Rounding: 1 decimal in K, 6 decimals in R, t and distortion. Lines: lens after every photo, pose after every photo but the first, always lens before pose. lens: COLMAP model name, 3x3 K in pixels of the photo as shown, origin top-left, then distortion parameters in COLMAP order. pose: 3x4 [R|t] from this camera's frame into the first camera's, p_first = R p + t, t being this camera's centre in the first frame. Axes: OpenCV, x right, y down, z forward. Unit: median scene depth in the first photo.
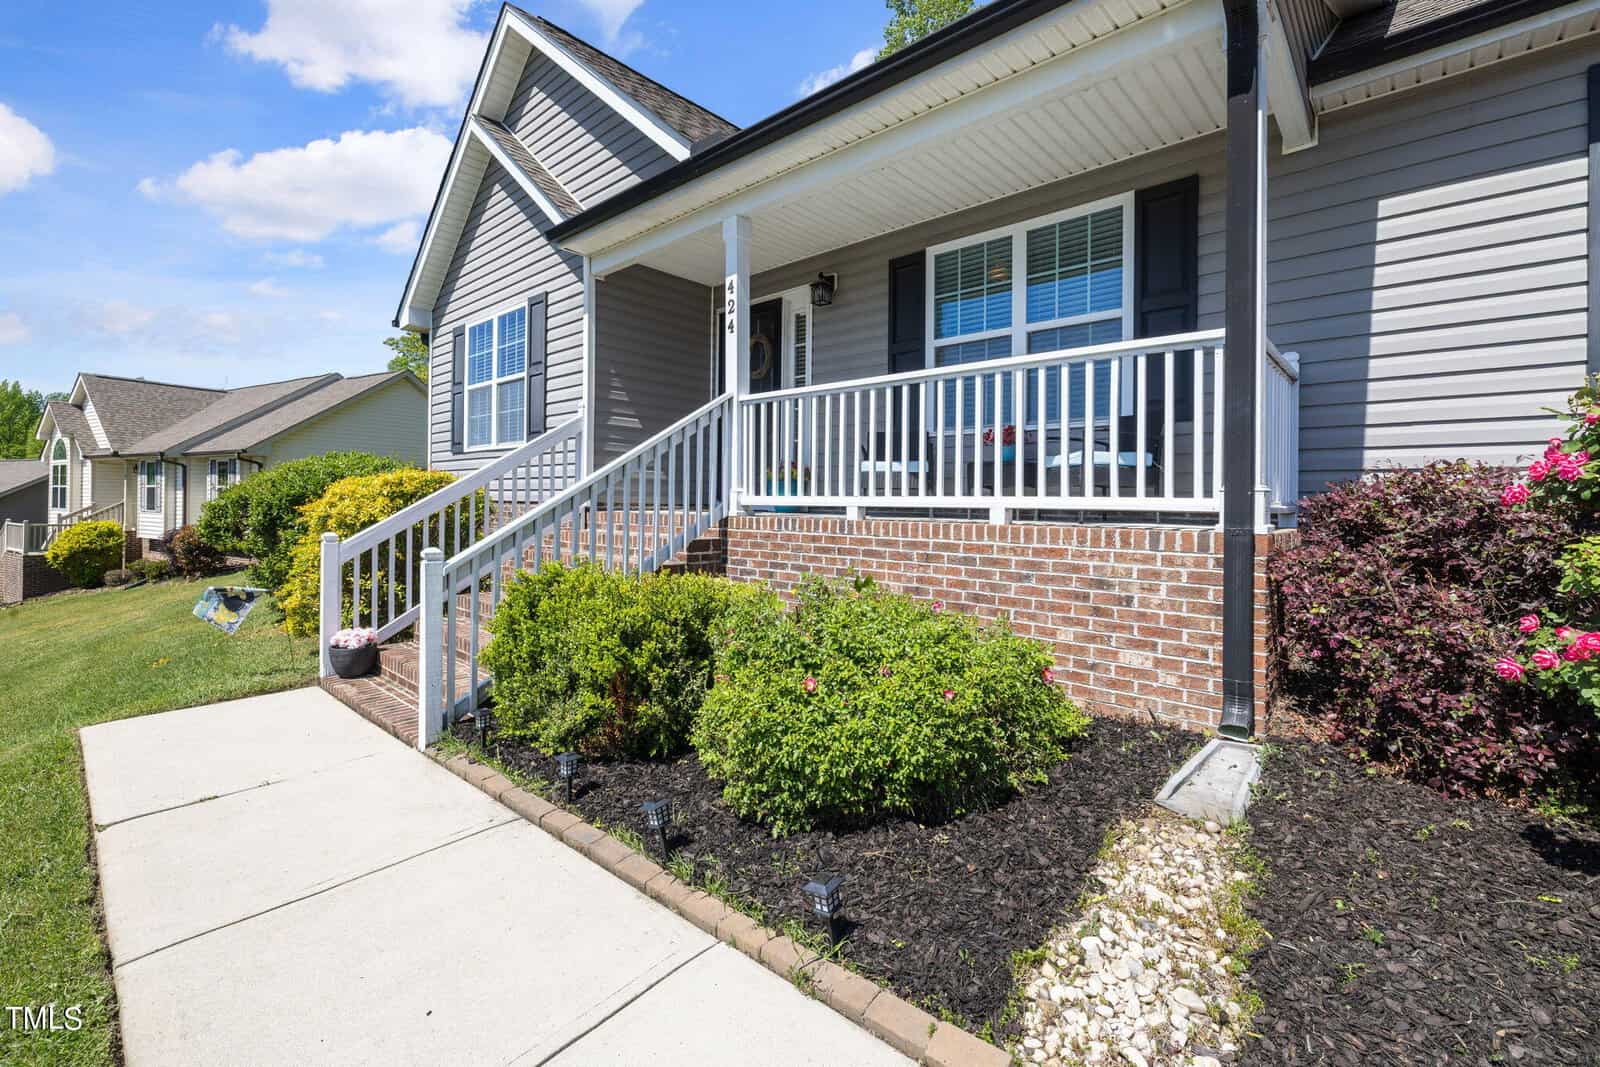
lens RADIAL K [[684.0, 0, 793.9], [0, 684.0, 500.1], [0, 0, 1]] dist [-0.000881, 0.000536]
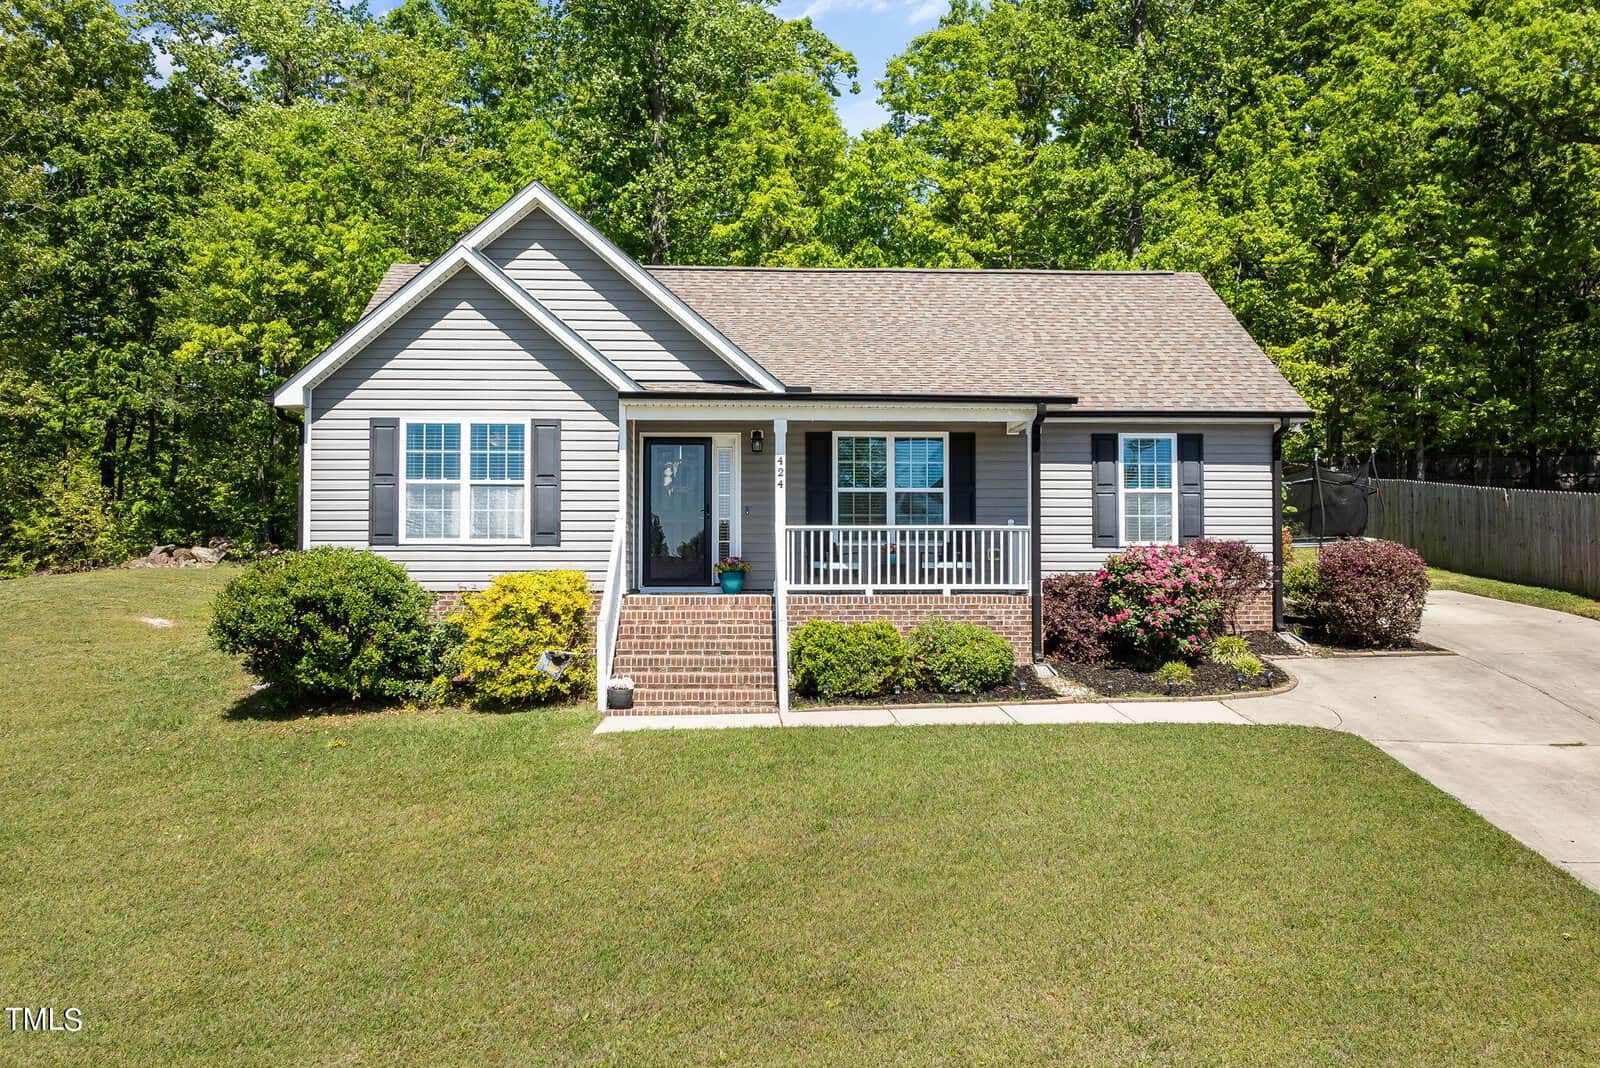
lens RADIAL K [[1358.1, 0, 792.6], [0, 1358.1, 533.8], [0, 0, 1]] dist [-0.011726, -0.024876]
pose [[0.703650, 0.004847, 0.710531, -2.933739], [0.006565, 0.999890, -0.013322, -0.103790], [-0.710517, 0.014038, 0.703540, -1.646811]]
